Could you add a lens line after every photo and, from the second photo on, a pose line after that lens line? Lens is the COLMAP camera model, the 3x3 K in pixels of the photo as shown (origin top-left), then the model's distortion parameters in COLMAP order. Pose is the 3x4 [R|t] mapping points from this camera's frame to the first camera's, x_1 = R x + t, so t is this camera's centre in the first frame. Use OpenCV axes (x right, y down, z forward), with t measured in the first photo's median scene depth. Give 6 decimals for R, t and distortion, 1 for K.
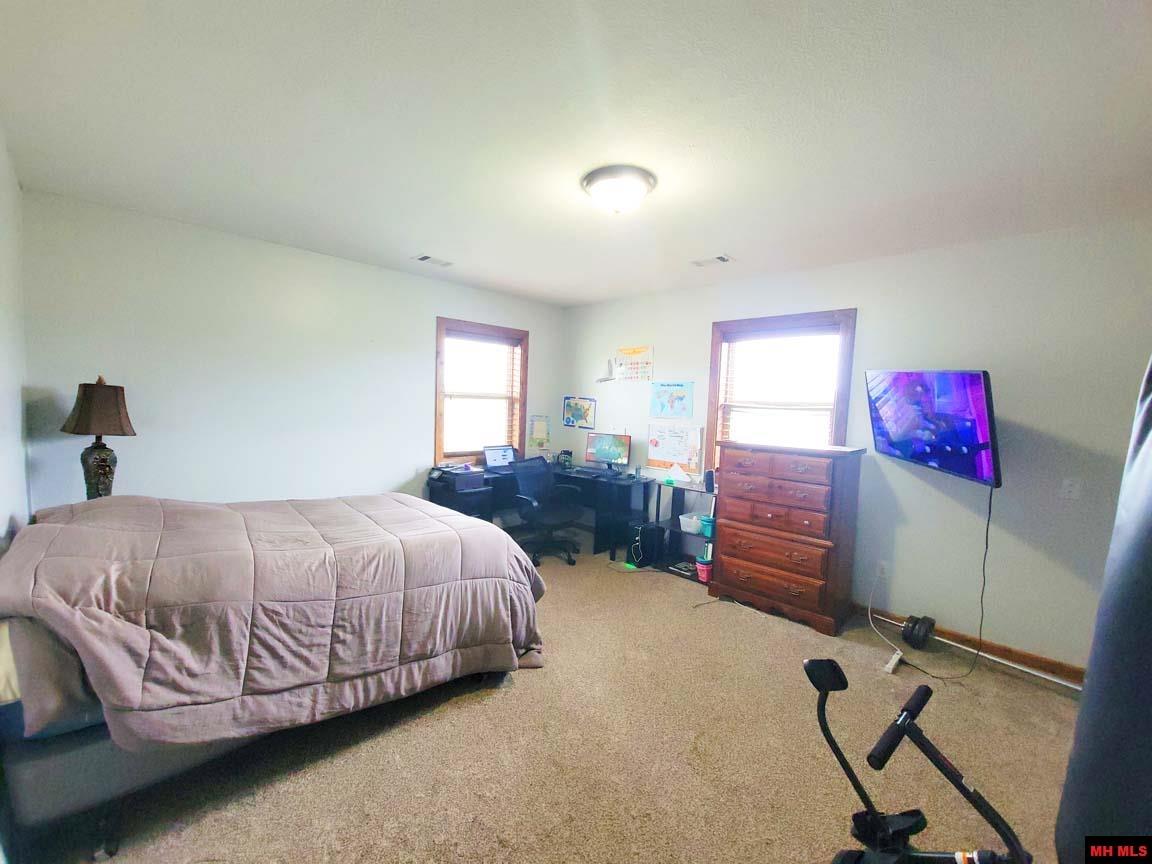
lens RADIAL K [[463.6, 0, 579.4], [0, 463.6, 431.0], [0, 0, 1]] dist [-0.001533, -0.000021]
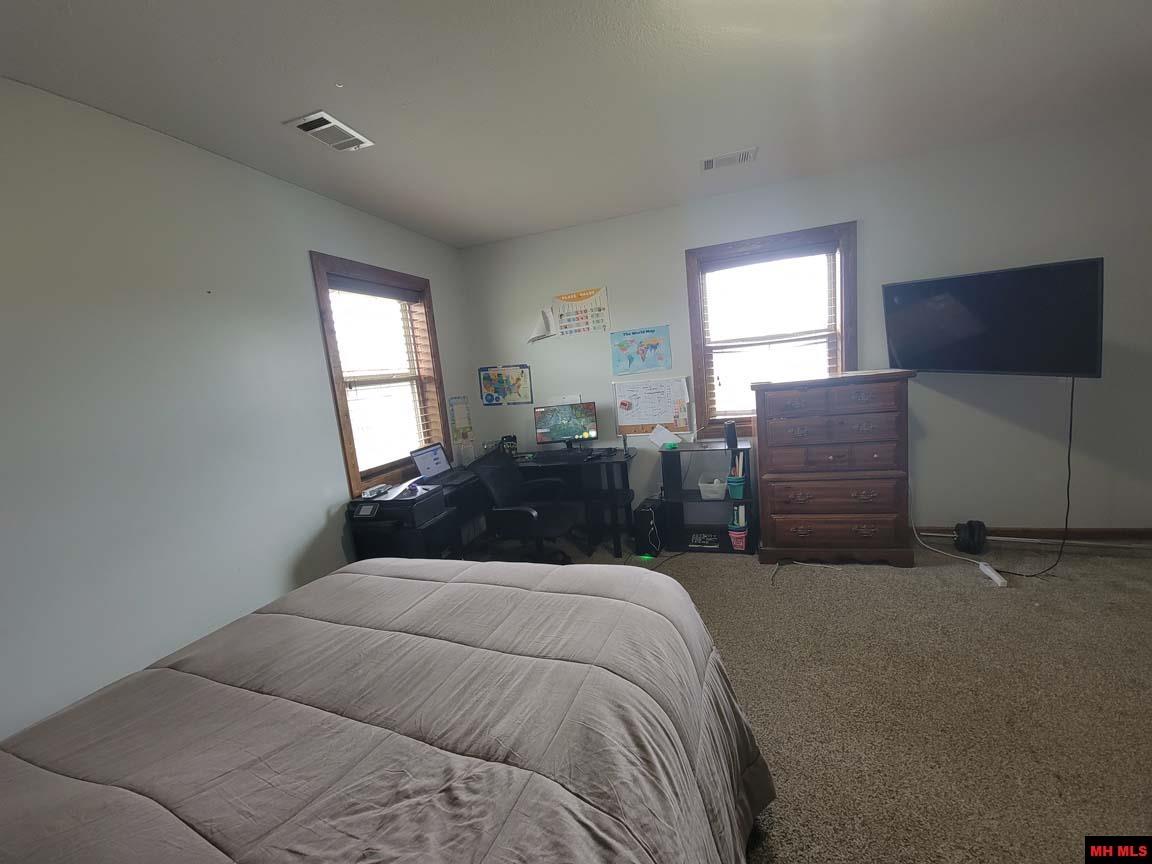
lens RADIAL K [[463.6, 0, 574.9], [0, 463.6, 430.6], [0, 0, 1]] dist [-0.001533, -0.000021]
pose [[0.888001, -0.184519, 0.421197, -0.282243], [0.161365, 0.982753, 0.090324, -0.020048], [-0.430599, -0.012241, 0.902460, 0.301686]]
